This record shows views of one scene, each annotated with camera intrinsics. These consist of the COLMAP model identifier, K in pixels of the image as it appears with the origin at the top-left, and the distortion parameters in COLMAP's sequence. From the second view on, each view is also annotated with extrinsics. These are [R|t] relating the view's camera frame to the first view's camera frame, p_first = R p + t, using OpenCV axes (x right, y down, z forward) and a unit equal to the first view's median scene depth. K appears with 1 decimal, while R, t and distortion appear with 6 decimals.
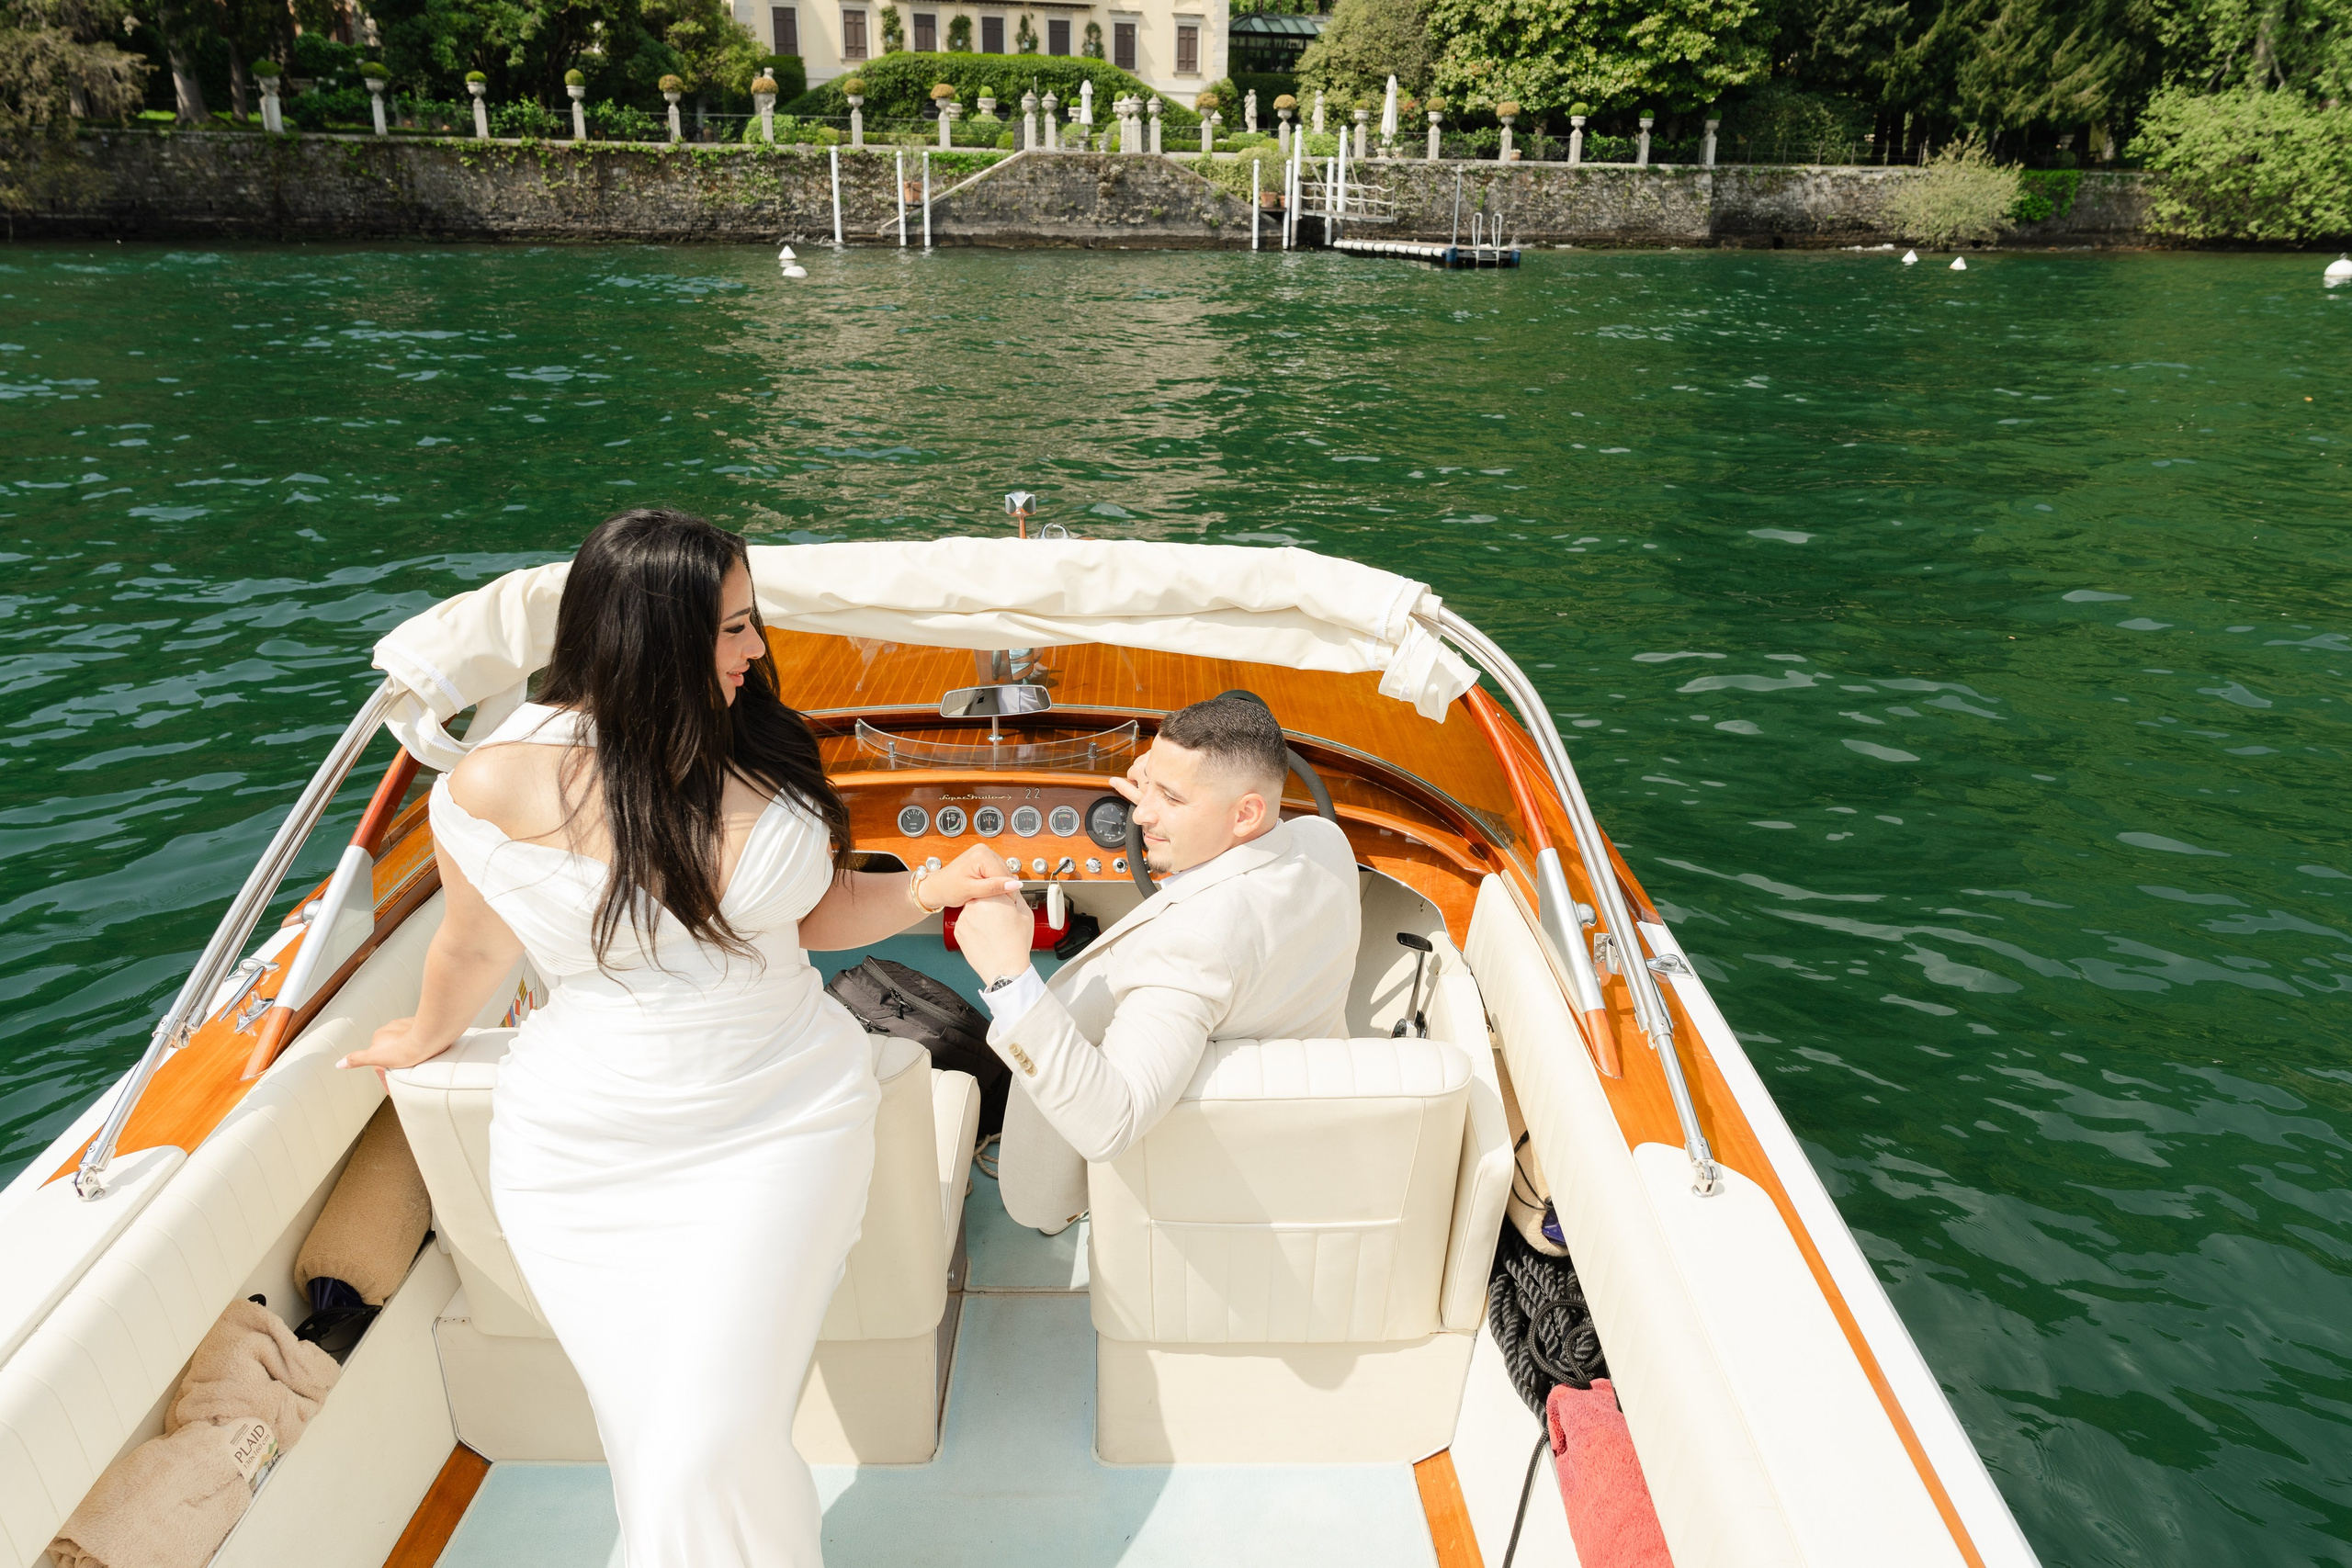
lens RADIAL K [[1712.5, 0, 1169.0], [0, 1712.5, 798.4], [0, 0, 1]] dist [-0.000677, 0.003997]
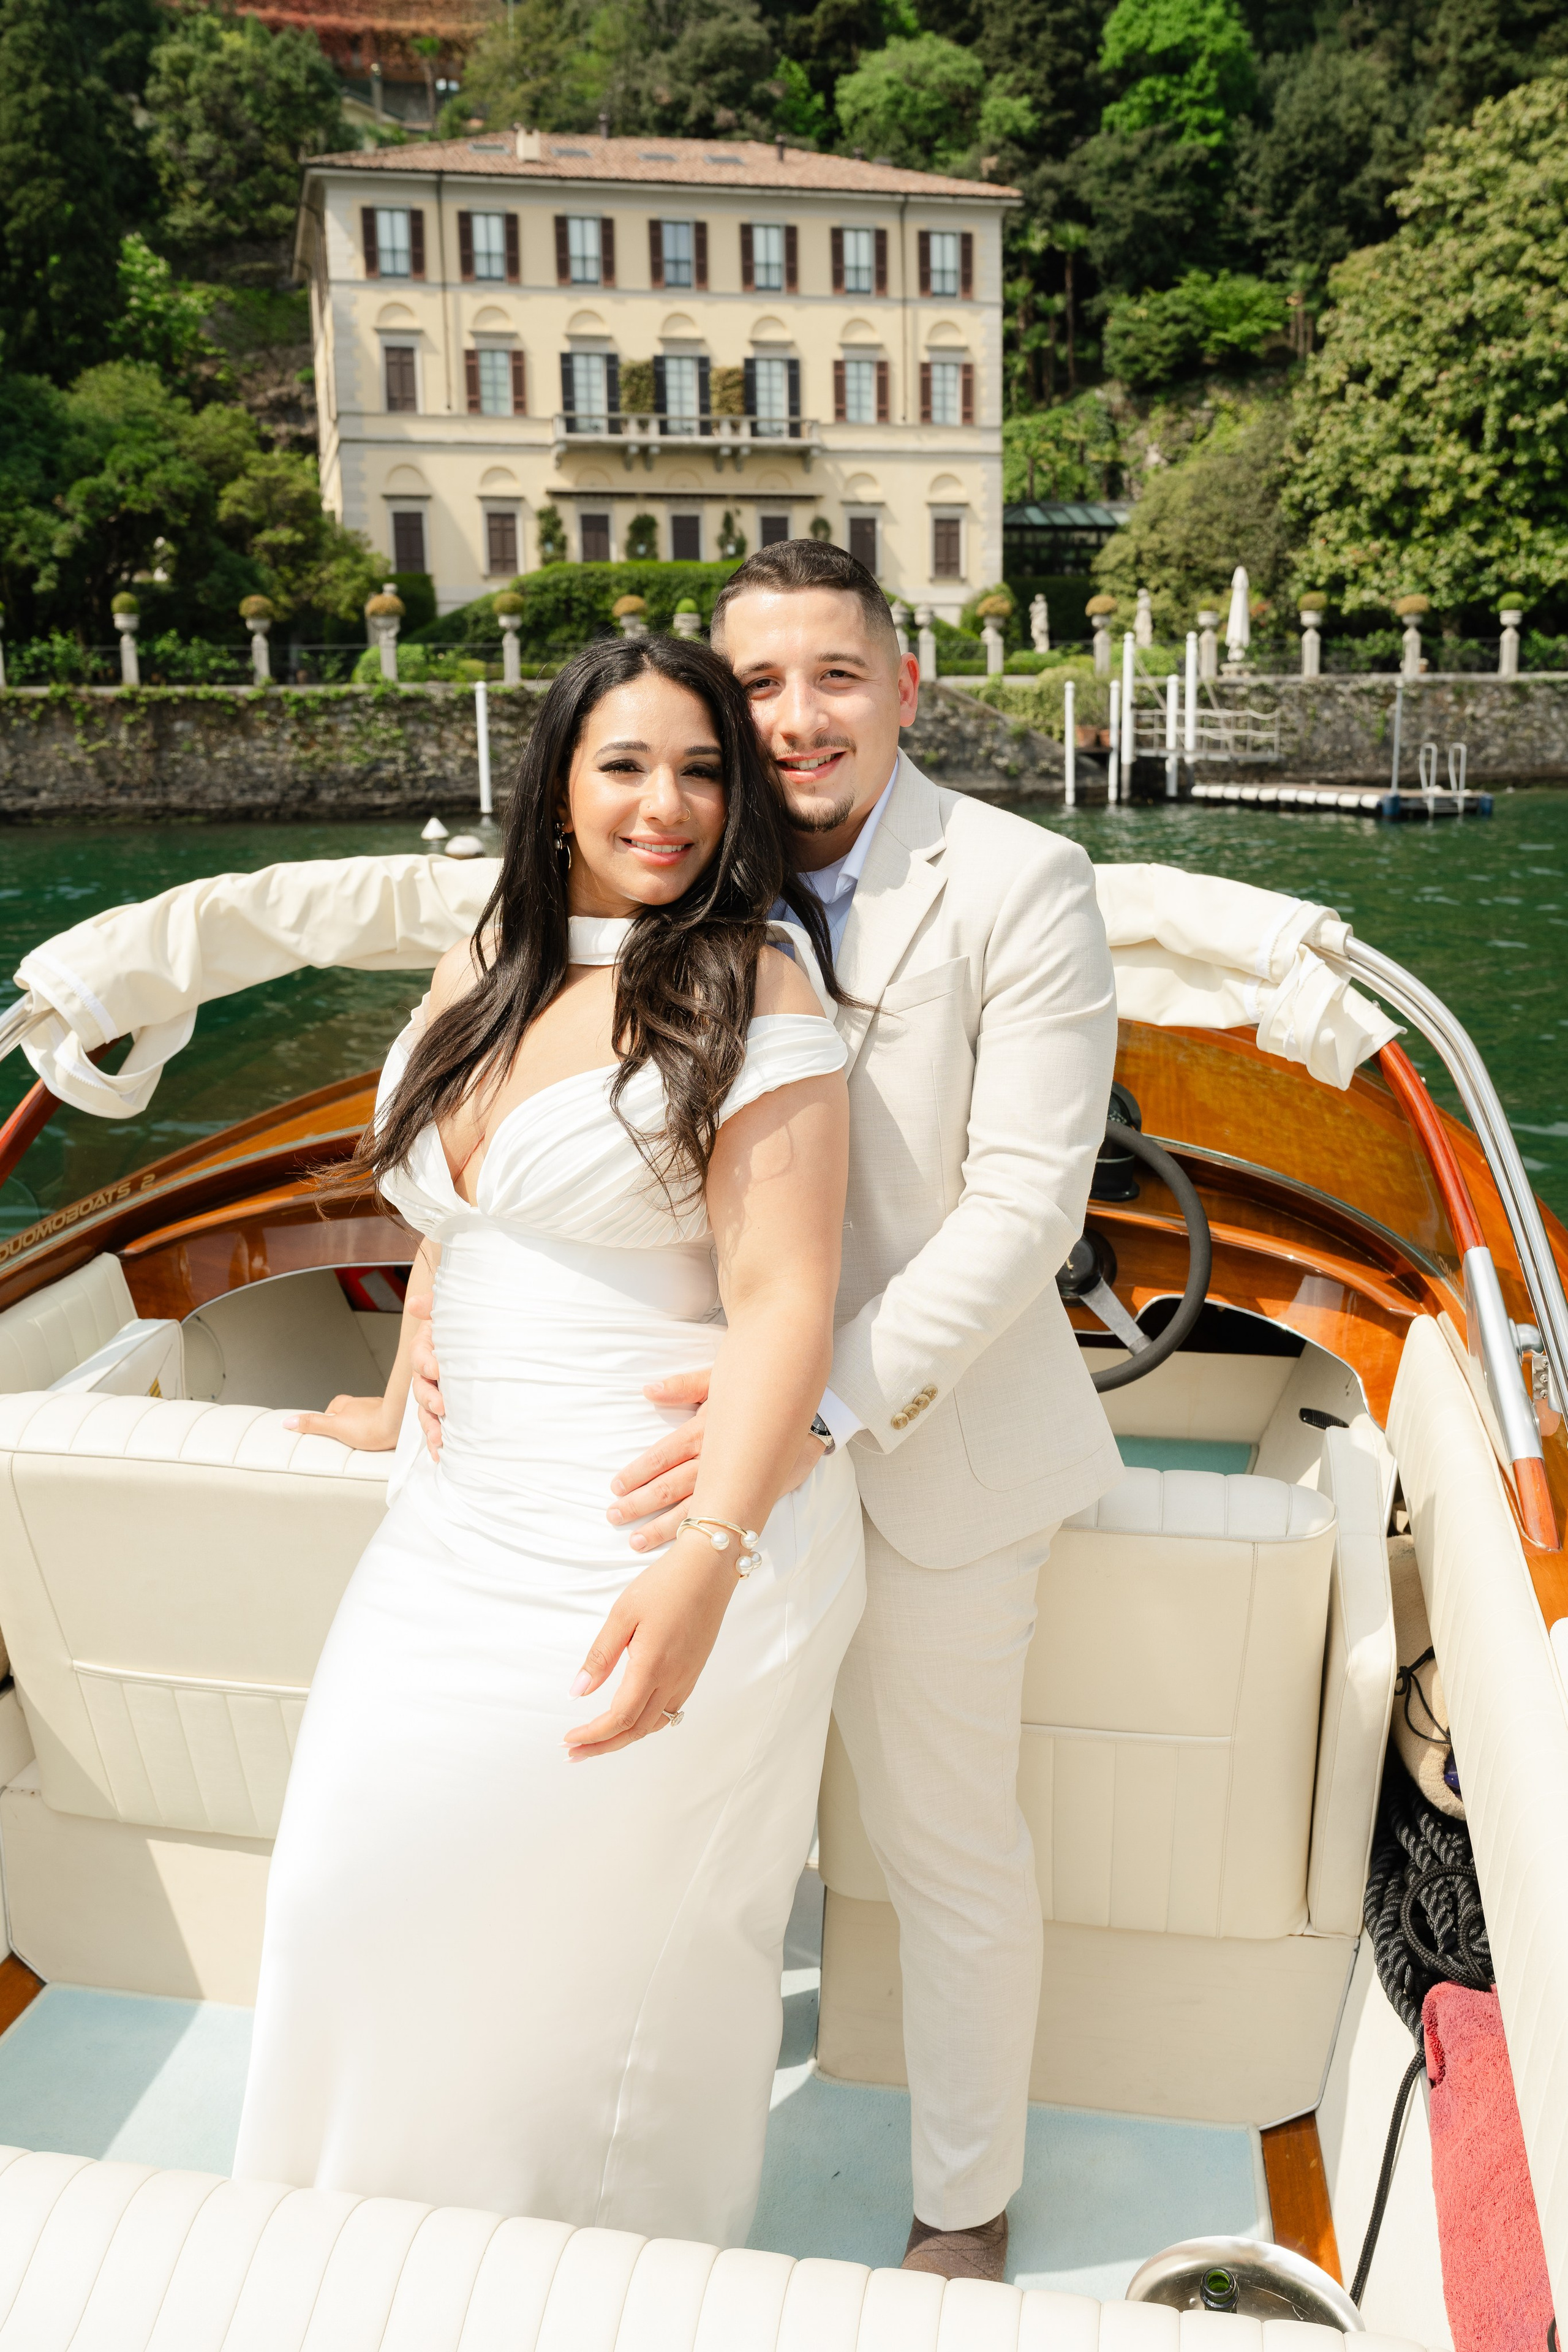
lens RADIAL K [[2214.8, 0, 776.0], [0, 2214.8, 1151.6], [0, 0, 1]] dist [0.001766, 0.028161]
pose [[0.998824, -0.023425, -0.042454, -0.033424], [0.016416, 0.987223, -0.158498, -0.034650], [0.045625, 0.157614, 0.986446, 0.109883]]
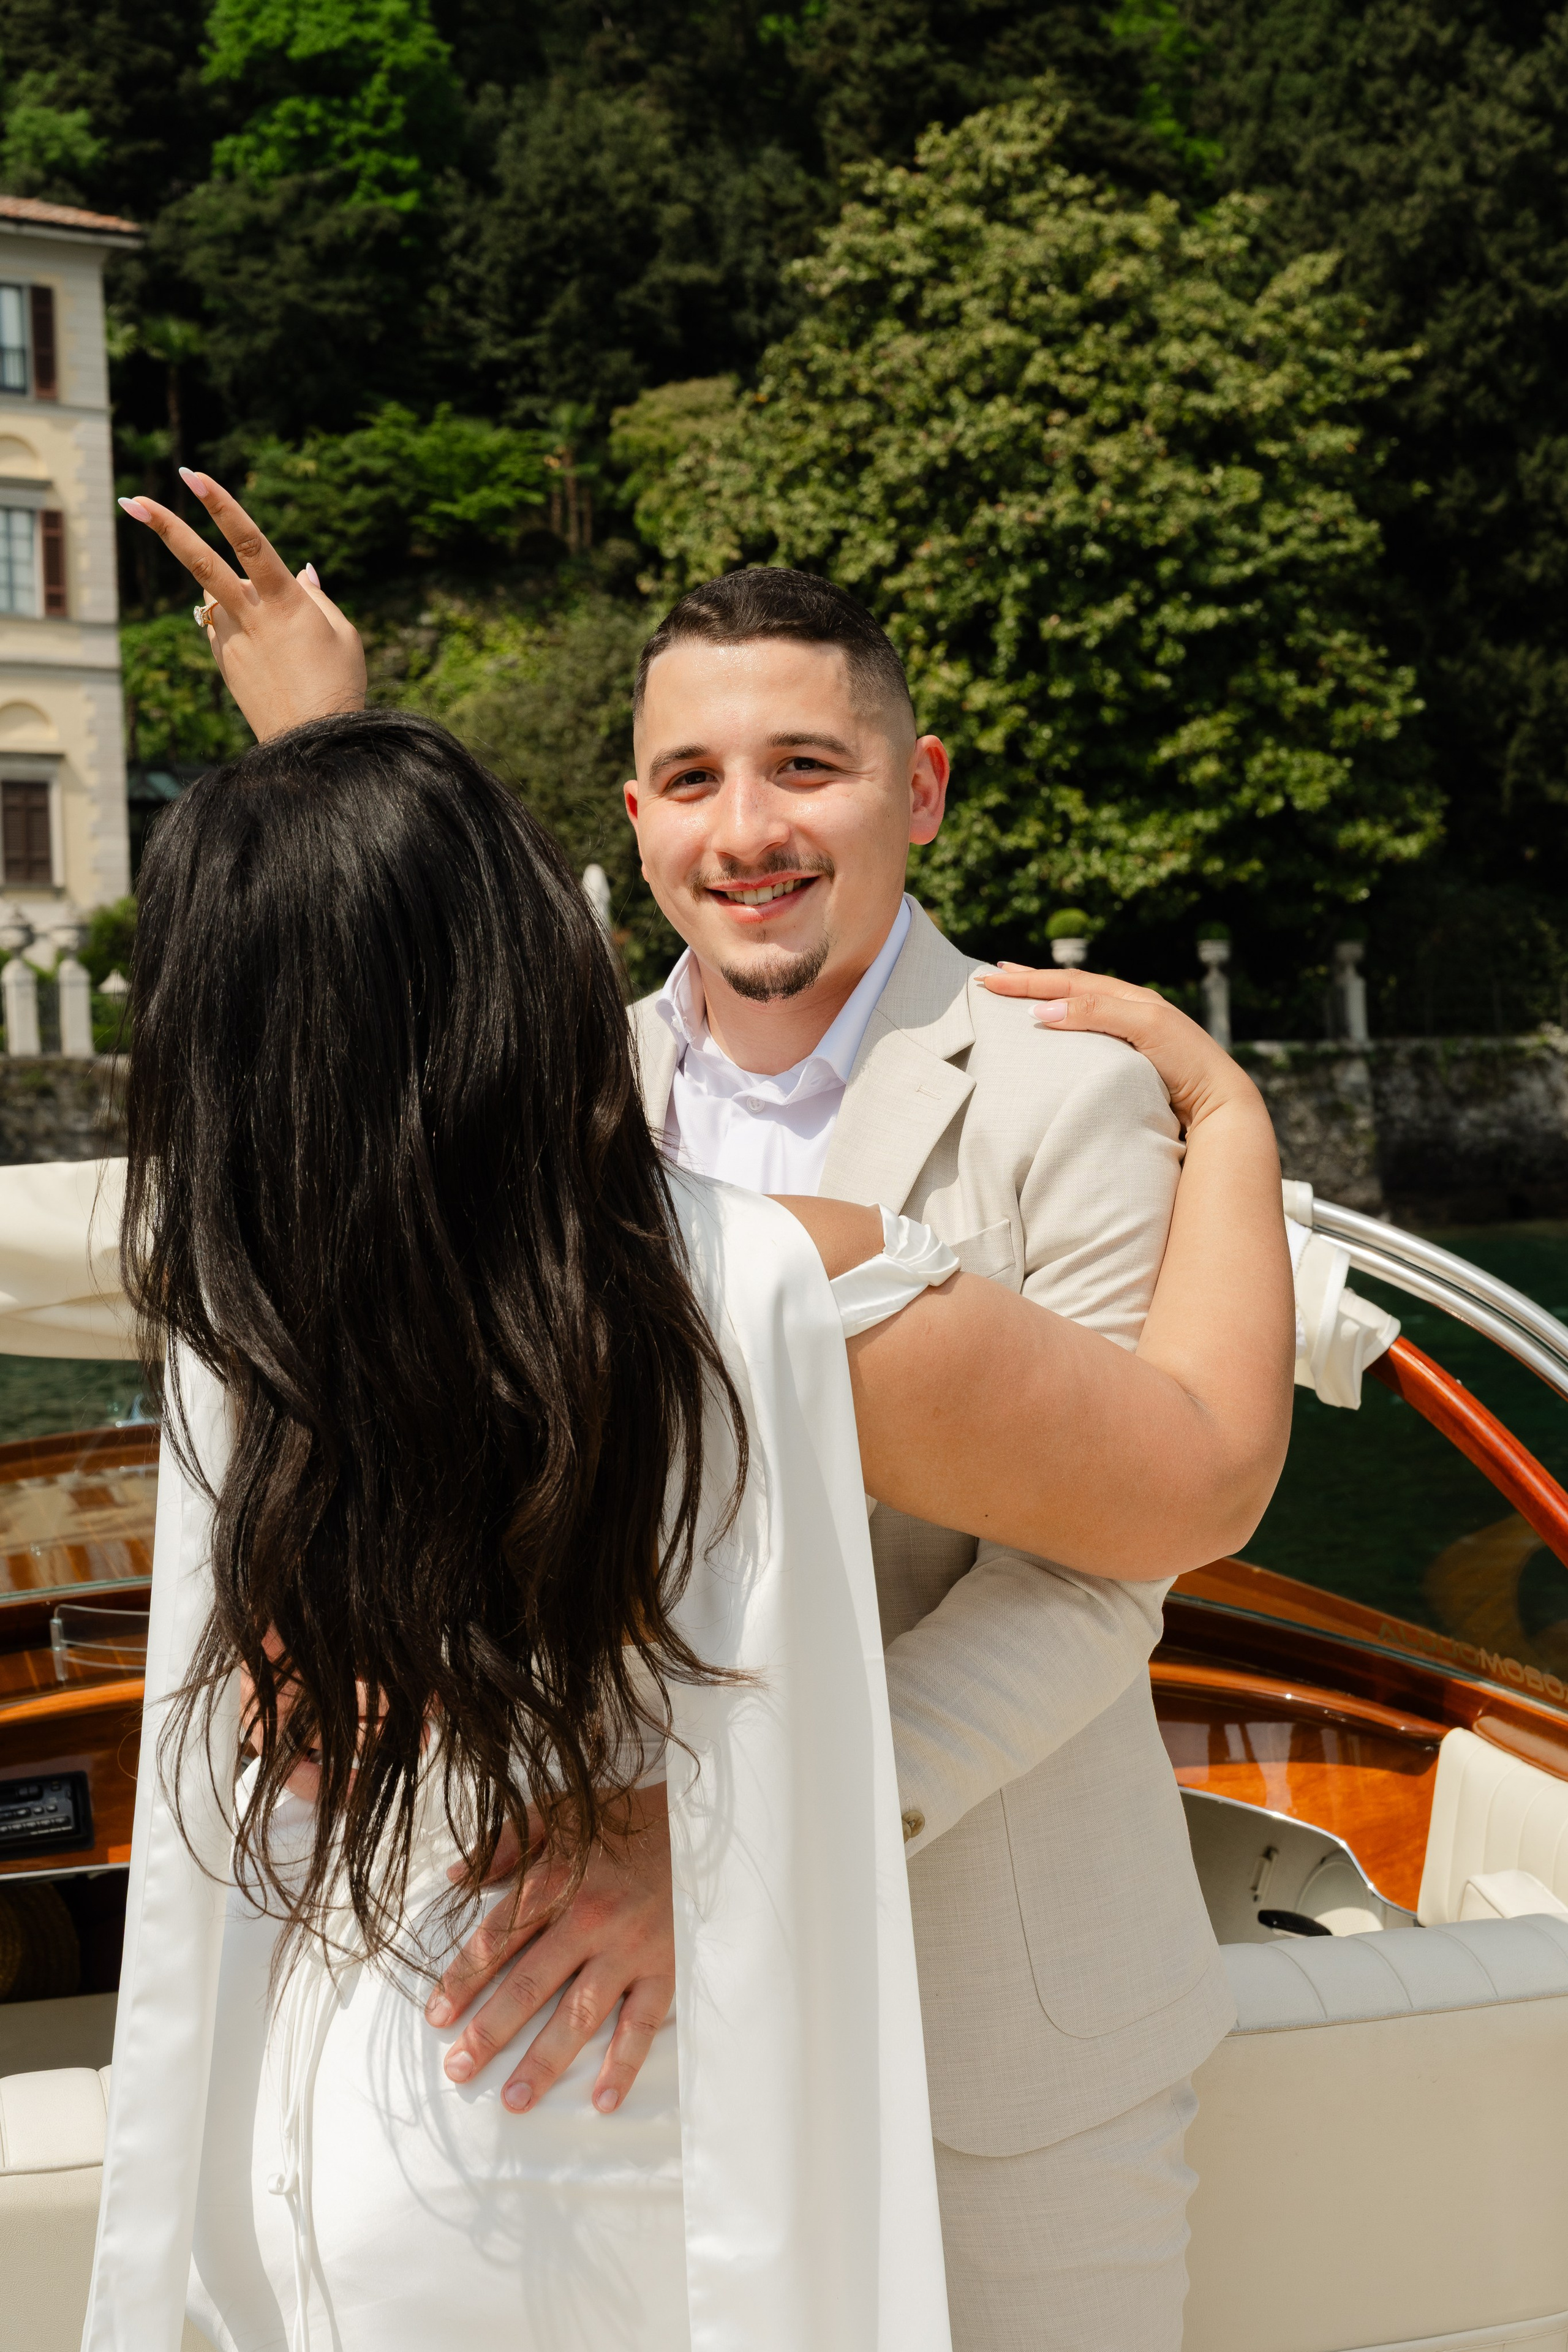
lens RADIAL K [[3596.5, 0, 847.5], [0, 3596.5, 1110.0], [0, 0, 1]] dist [0.079704, -0.042491]
pose [[0.950539, -0.043507, 0.307544, -0.080852], [0.149543, 0.931933, -0.330360, -0.082243], [-0.272237, 0.360011, 0.892345, 0.256678]]
